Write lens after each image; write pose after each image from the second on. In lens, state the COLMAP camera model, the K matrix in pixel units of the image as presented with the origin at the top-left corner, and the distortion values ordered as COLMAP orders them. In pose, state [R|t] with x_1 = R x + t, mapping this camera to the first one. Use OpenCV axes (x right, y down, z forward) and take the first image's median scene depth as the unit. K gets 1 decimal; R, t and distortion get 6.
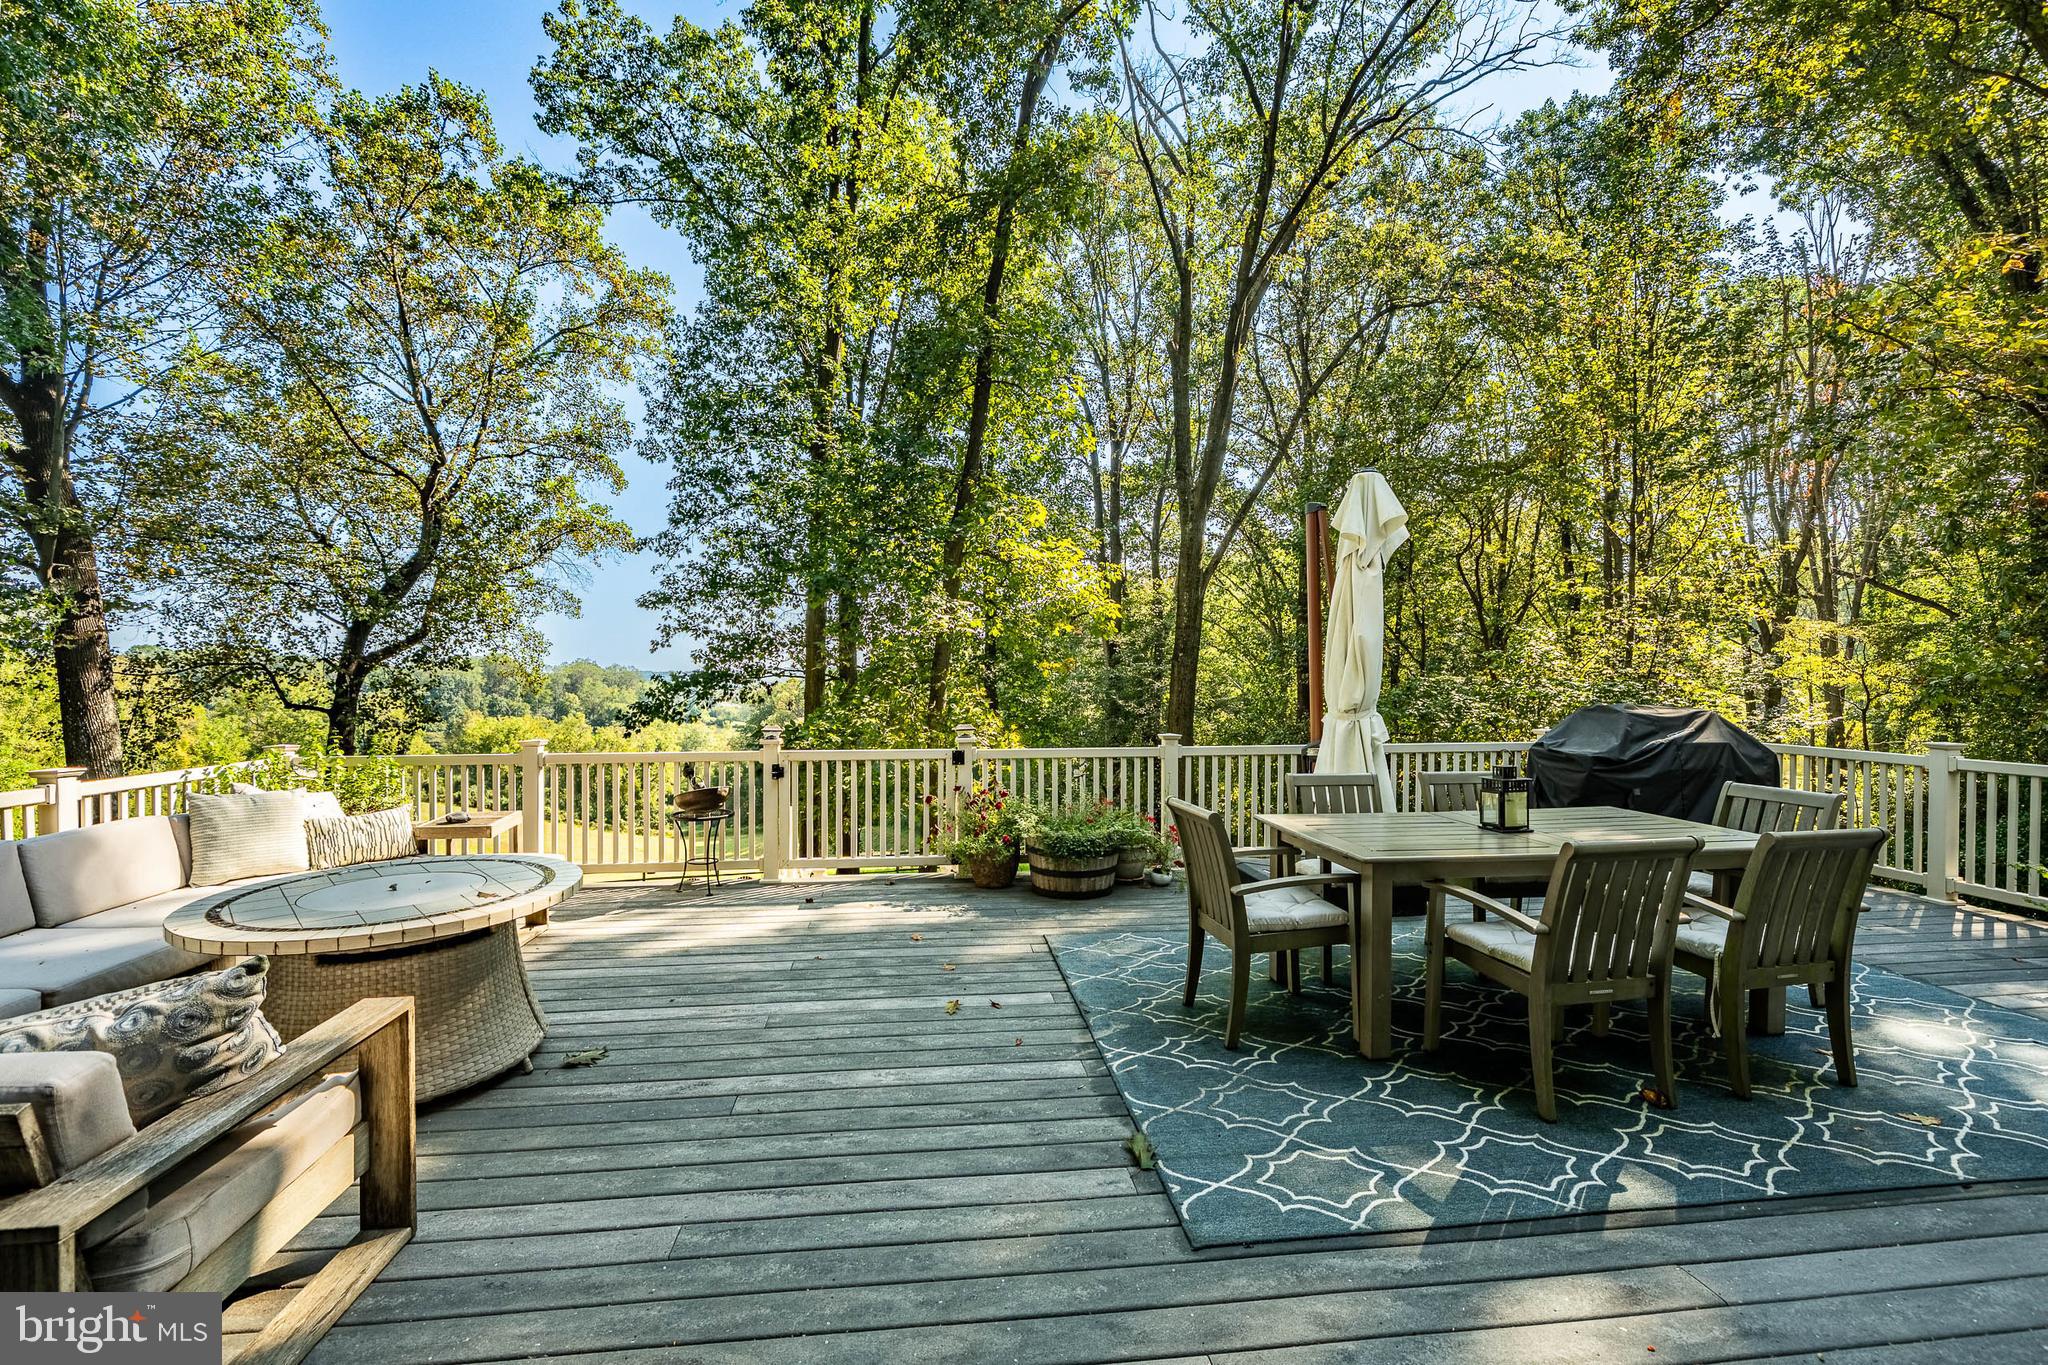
lens RADIAL K [[880.4, 0, 1027.2], [0, 880.4, 681.8], [0, 0, 1]] dist [-0.002966, -0.000577]
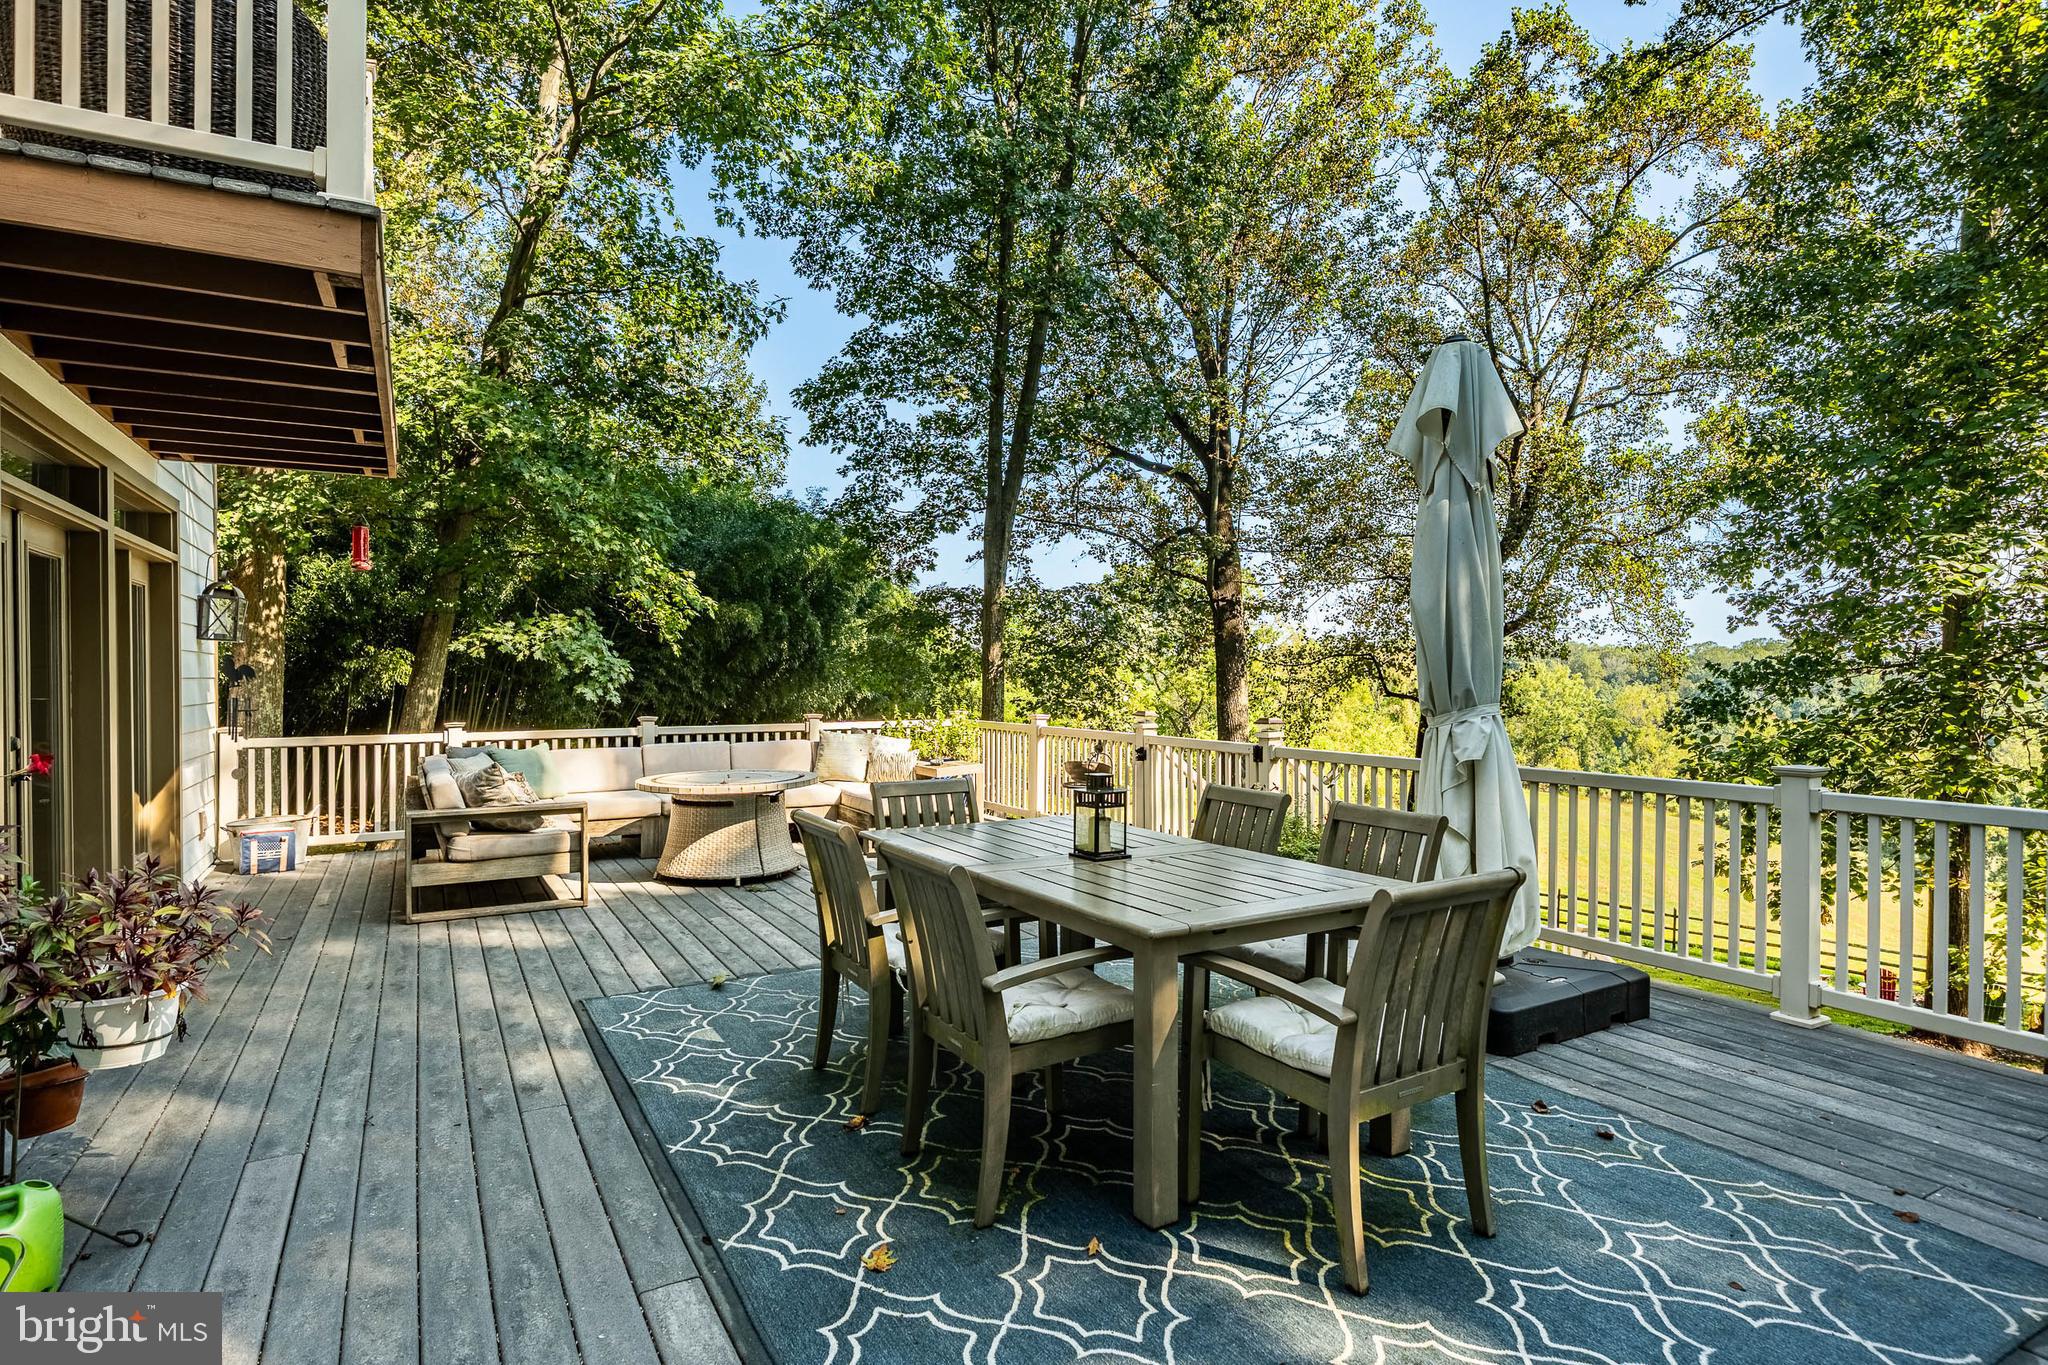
lens RADIAL K [[1125.2, 0, 1035.2], [0, 1125.2, 674.1], [0, 0, 1]] dist [-0.008383, 0.001466]
pose [[0.377425, 0.005975, -0.926021, 0.306338], [-0.004904, 0.999978, 0.004453, -0.000346], [0.926027, 0.002861, 0.377446, 0.119861]]
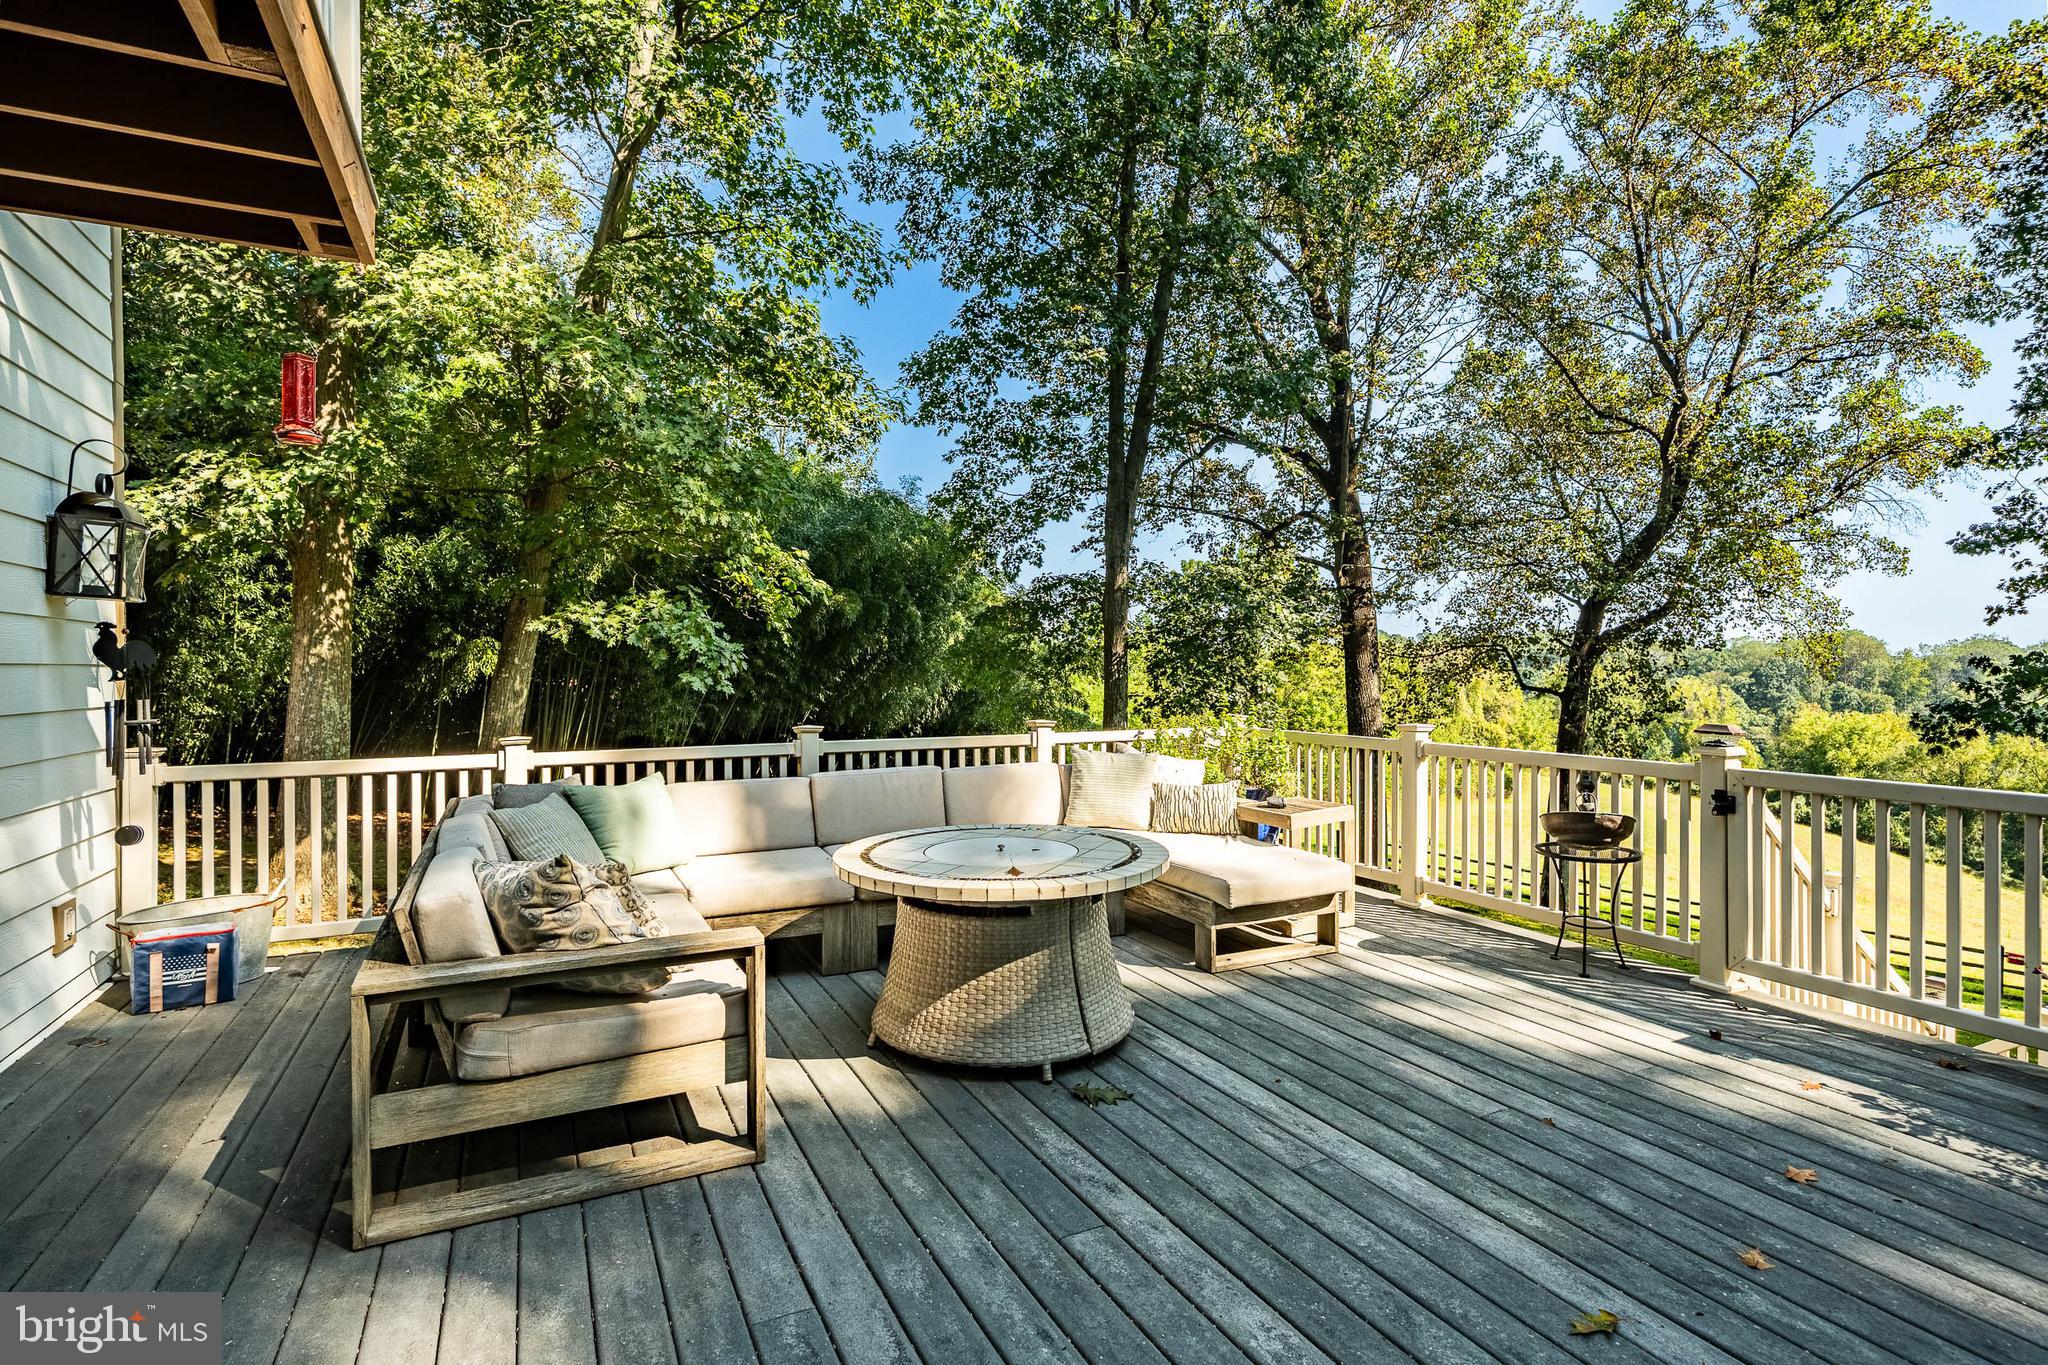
lens RADIAL K [[1017.4, 0, 1013.2], [0, 1017.4, 670.6], [0, 0, 1]] dist [0.002215, -0.001478]
pose [[0.322913, 0.007516, -0.946399, 0.067957], [-0.004398, 0.999970, 0.006441, 0.003685], [0.946418, 0.002082, 0.322936, 0.109196]]
